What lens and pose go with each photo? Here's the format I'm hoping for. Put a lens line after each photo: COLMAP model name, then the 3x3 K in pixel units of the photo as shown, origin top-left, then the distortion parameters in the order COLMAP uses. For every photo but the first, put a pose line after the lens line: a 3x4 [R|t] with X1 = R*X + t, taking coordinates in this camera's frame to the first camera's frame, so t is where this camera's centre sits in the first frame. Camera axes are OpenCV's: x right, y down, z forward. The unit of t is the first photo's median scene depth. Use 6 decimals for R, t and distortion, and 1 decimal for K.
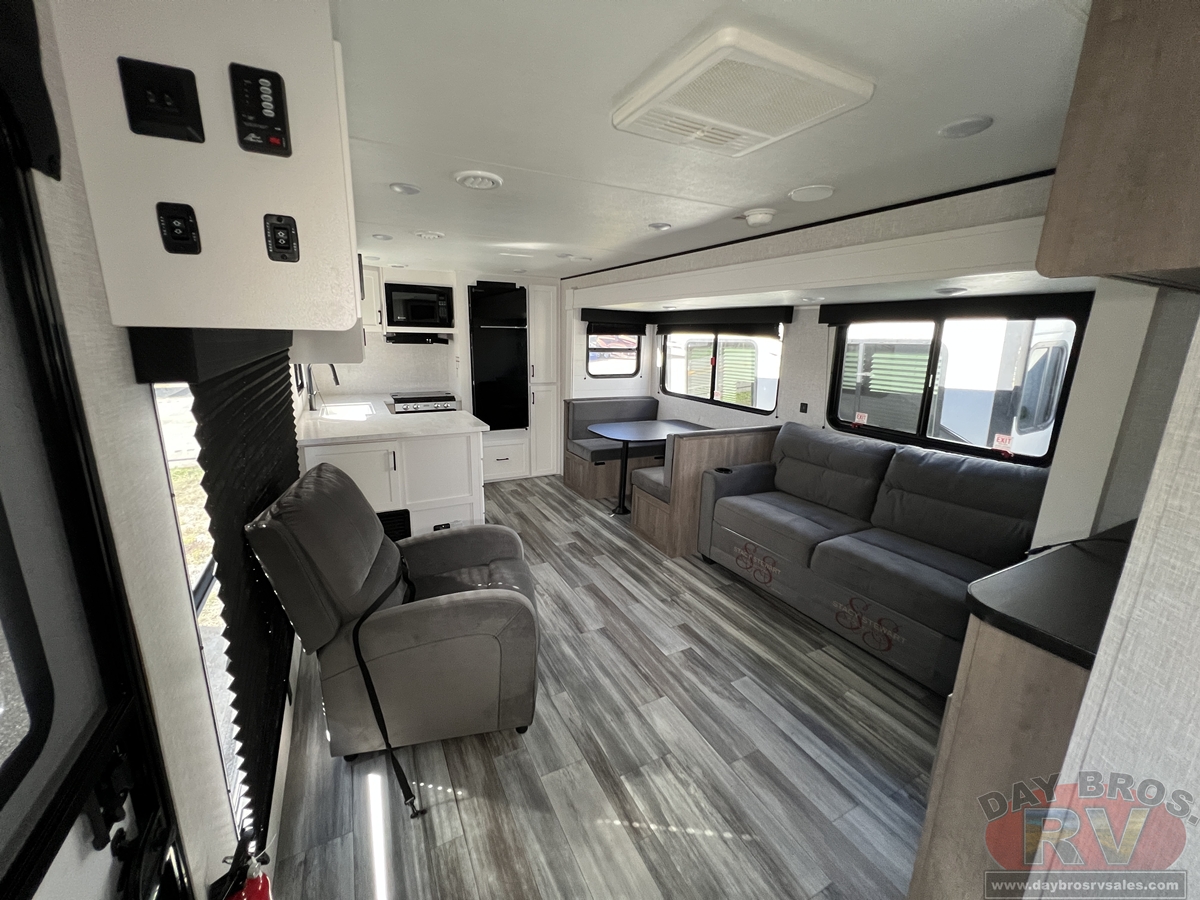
lens RADIAL K [[478.8, 0, 597.5], [0, 478.8, 447.0], [0, 0, 1]] dist [-0.002685, -0.000113]
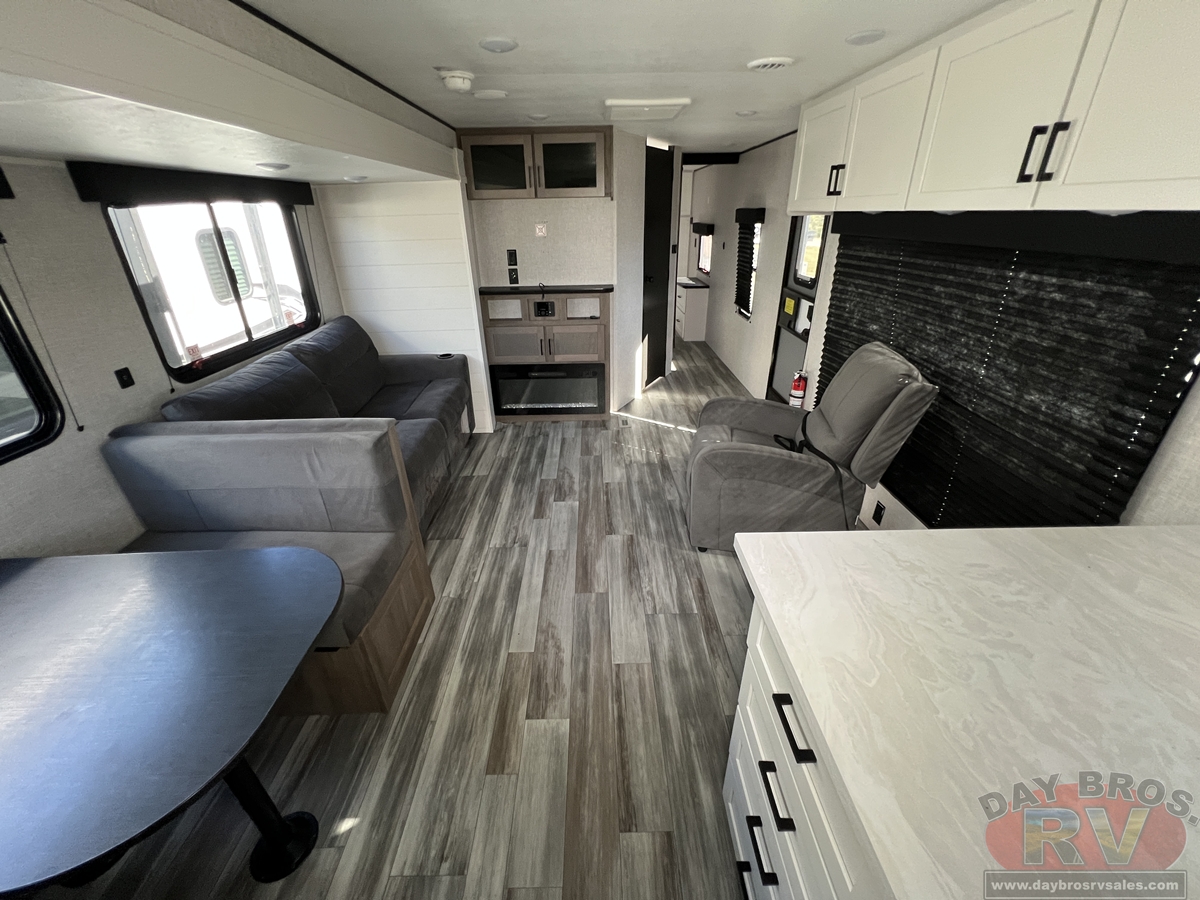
lens RADIAL K [[478.8, 0, 597.5], [0, 478.8, 447.0], [0, 0, 1]] dist [-0.002685, -0.000113]
pose [[-0.892047, -0.205691, 0.402422, -0.338216], [0.101523, 0.776469, 0.621924, -0.399792], [-0.440393, 0.595641, -0.671764, 1.590847]]
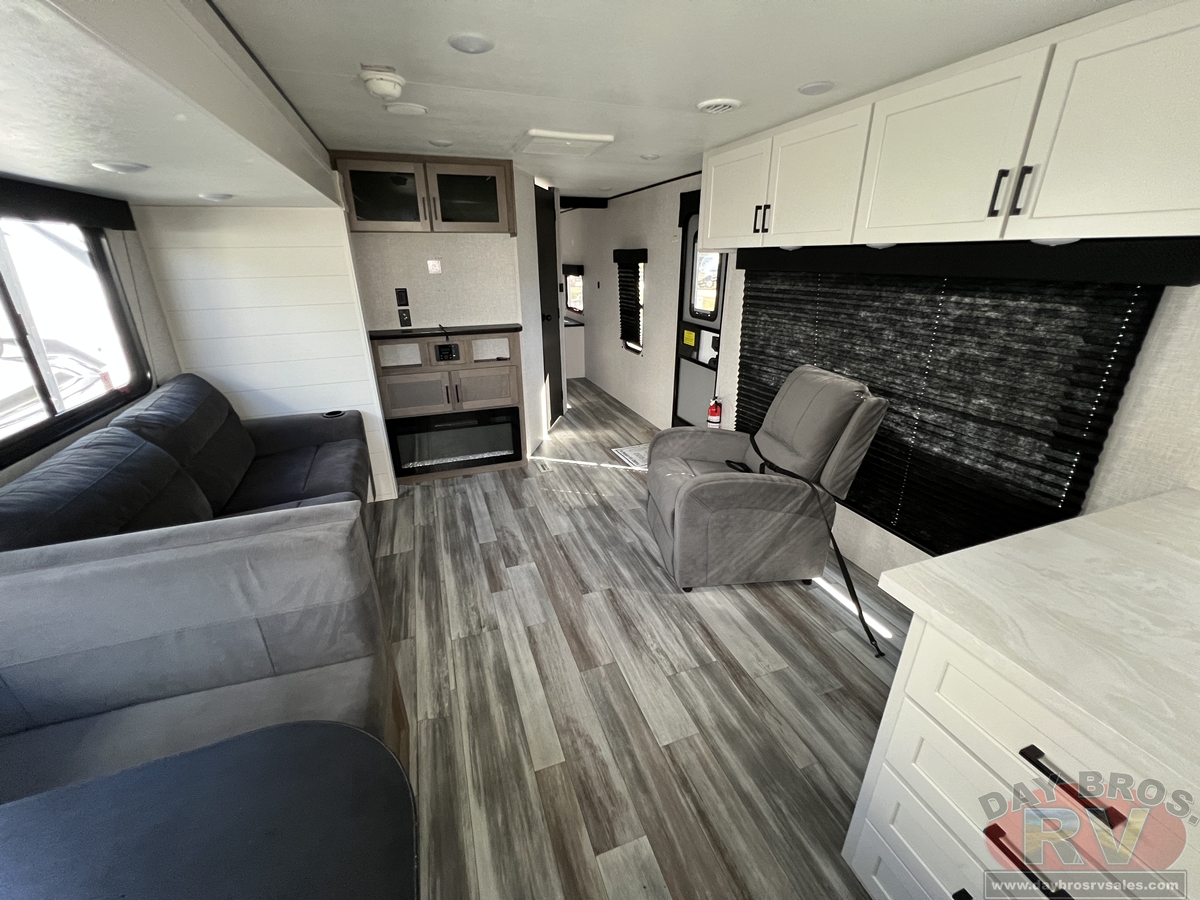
lens RADIAL K [[478.8, 0, 597.5], [0, 478.8, 447.0], [0, 0, 1]] dist [-0.002685, -0.000113]
pose [[-0.991129, -0.064673, 0.116107, -0.099208], [0.014161, 0.817252, 0.576106, -0.371021], [-0.132147, 0.572639, -0.809087, 1.580531]]
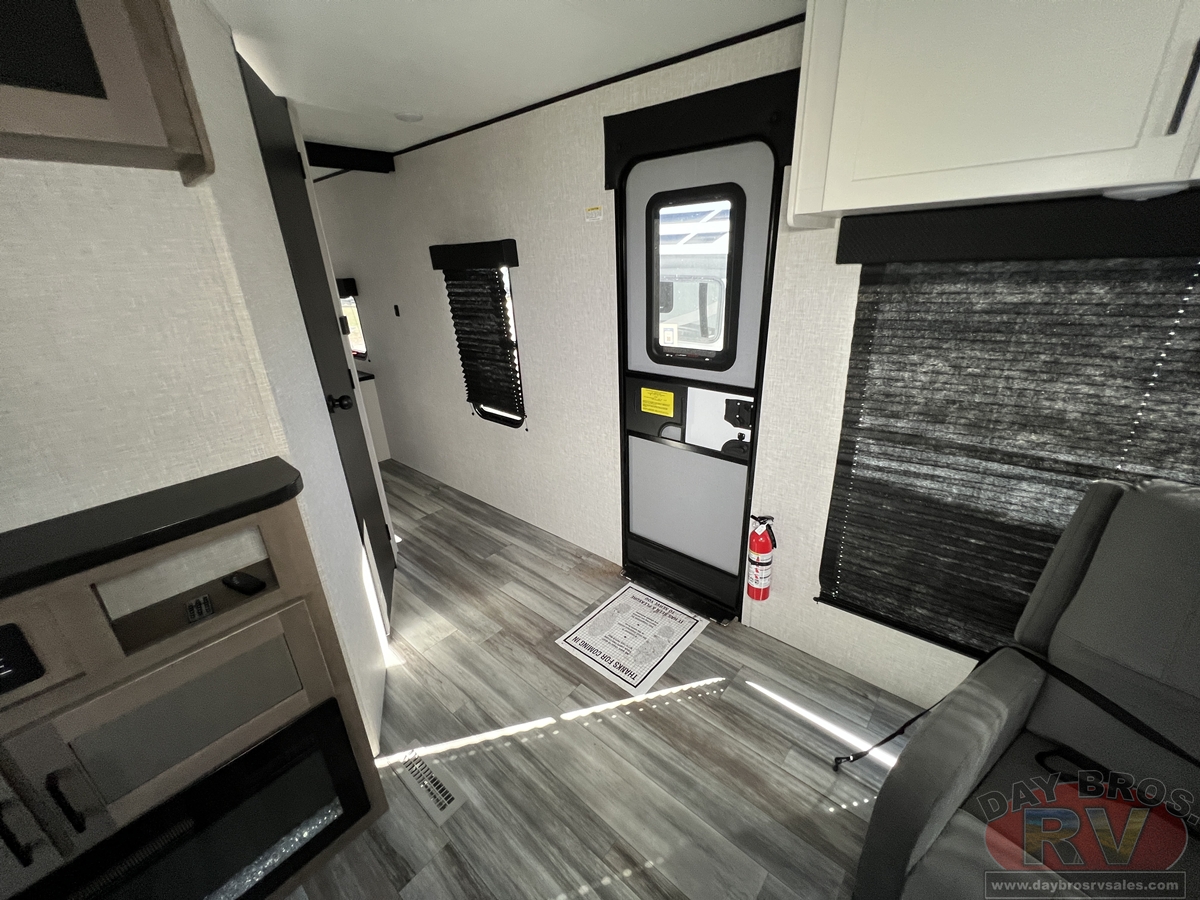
lens RADIAL K [[478.8, 0, 597.5], [0, 478.8, 447.0], [0, 0, 1]] dist [-0.002685, -0.000113]
pose [[-0.930249, 0.145893, -0.336678, 0.179796], [-0.068119, 0.832941, 0.549152, -0.147118], [0.360551, 0.533783, -0.764905, 0.741043]]
